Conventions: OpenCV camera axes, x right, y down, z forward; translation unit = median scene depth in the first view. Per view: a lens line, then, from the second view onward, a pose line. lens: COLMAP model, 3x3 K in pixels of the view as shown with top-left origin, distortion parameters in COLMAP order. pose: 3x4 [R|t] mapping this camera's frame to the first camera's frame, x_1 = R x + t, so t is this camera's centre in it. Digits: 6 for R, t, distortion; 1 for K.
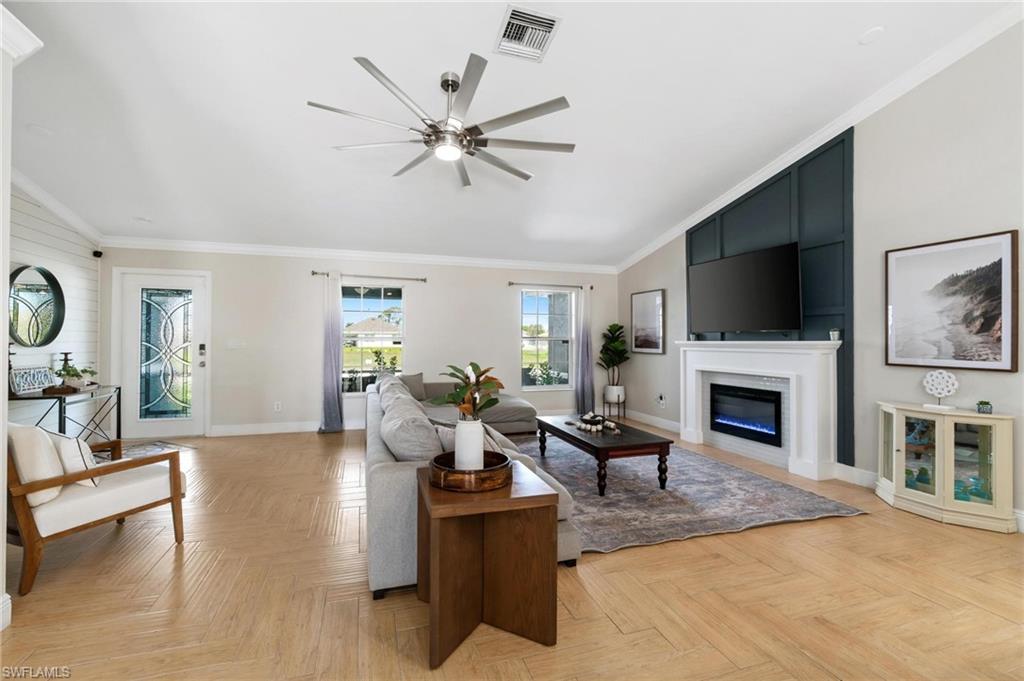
lens RADIAL K [[438.0, 0, 507.8], [0, 438.0, 338.7], [0, 0, 1]] dist [-0.000349, 0.000329]
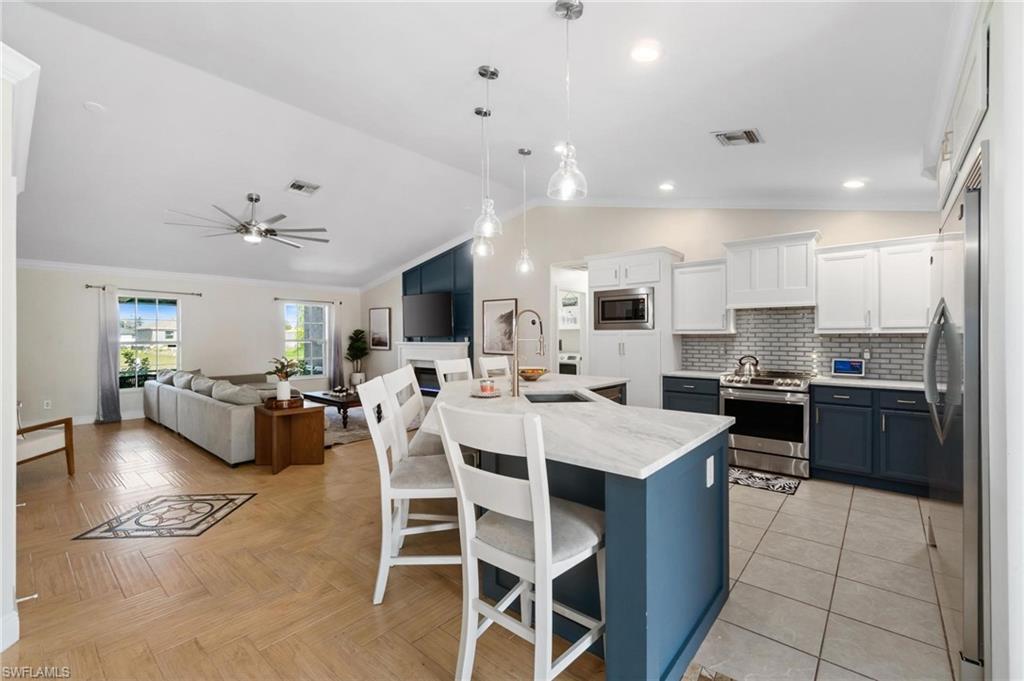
lens RADIAL K [[432.3, 0, 499.7], [0, 432.3, 334.6], [0, 0, 1]] dist [-0.001516, 0.000495]
pose [[0.860202, -0.002432, 0.509948, -0.094360], [0.001738, 0.999997, 0.001837, -0.023756], [-0.509951, -0.000694, 0.860203, -0.551497]]
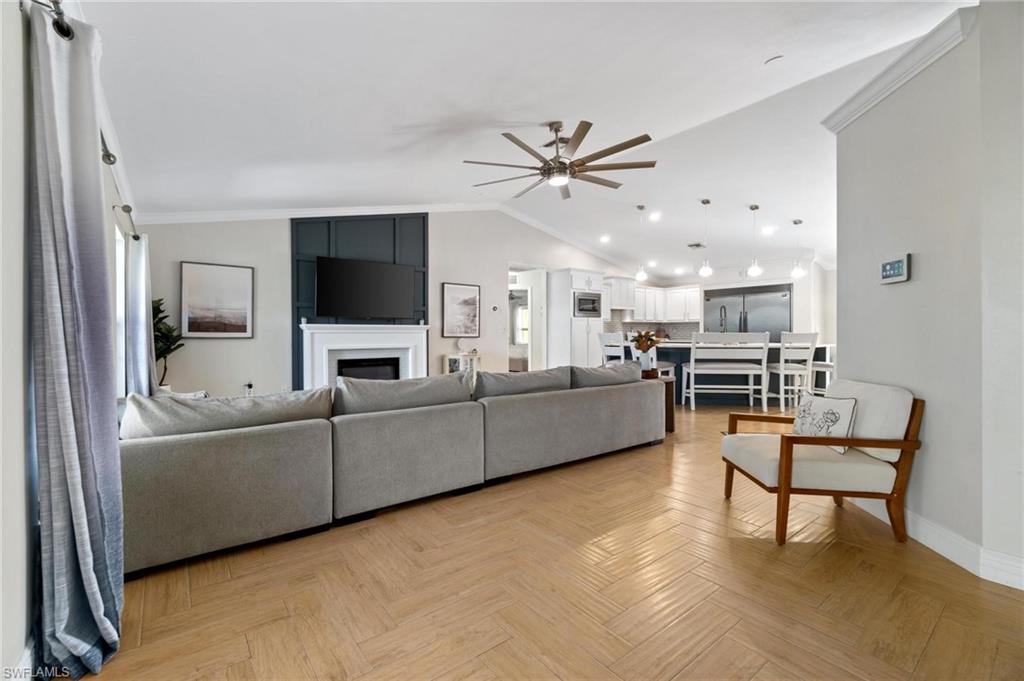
lens RADIAL K [[438.0, 0, 507.8], [0, 438.0, 338.7], [0, 0, 1]] dist [-0.000349, 0.000329]
pose [[-0.335329, 0.000712, 0.942101, -0.771974], [0.004658, 0.999989, 0.000902, 0.042459], [-0.942090, 0.004691, -0.335329, 0.898086]]
